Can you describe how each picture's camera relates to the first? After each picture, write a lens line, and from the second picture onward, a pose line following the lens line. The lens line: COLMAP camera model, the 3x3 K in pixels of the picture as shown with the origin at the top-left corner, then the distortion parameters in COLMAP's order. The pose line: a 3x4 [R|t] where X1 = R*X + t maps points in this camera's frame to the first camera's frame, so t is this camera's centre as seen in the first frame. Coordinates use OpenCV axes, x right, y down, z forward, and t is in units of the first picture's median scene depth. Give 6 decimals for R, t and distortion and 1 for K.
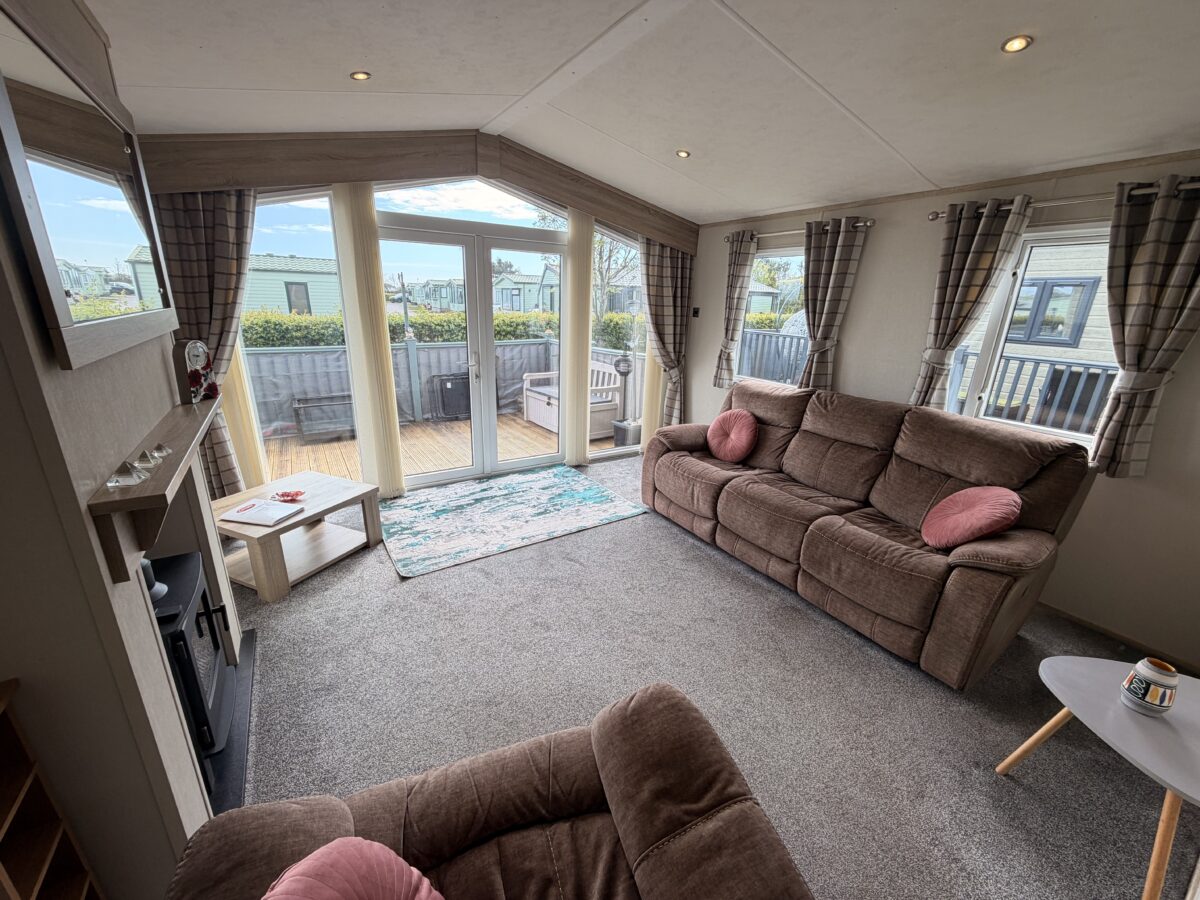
lens RADIAL K [[476.2, 0, 596.4], [0, 476.2, 450.3], [0, 0, 1]] dist [-0.002057, 0.000480]
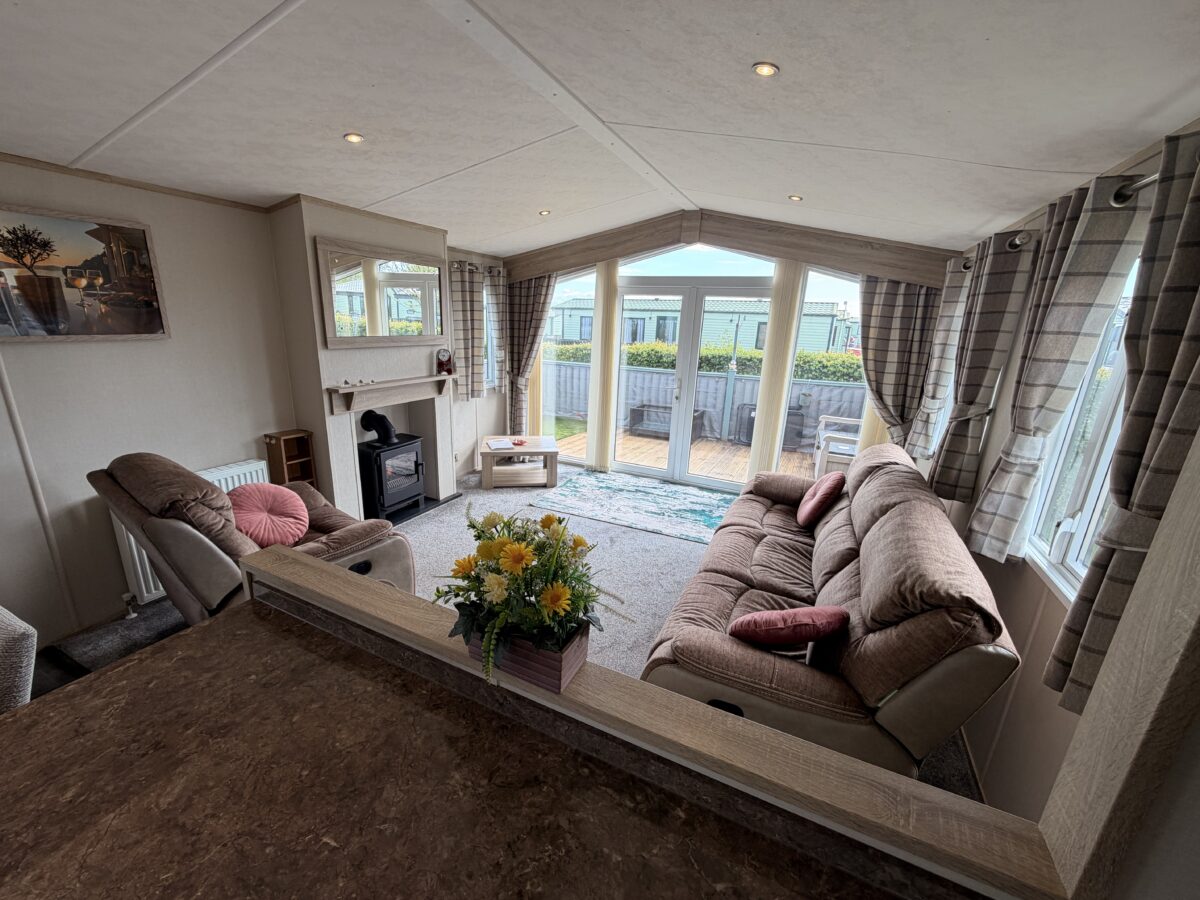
lens RADIAL K [[476.2, 0, 593.8], [0, 476.2, 449.9], [0, 0, 1]] dist [-0.002057, 0.000480]
pose [[0.533060, 0.217508, -0.817641, 0.679333], [-0.278220, 0.957710, 0.073384, -0.058569], [0.799025, 0.188366, 0.571032, 0.151230]]
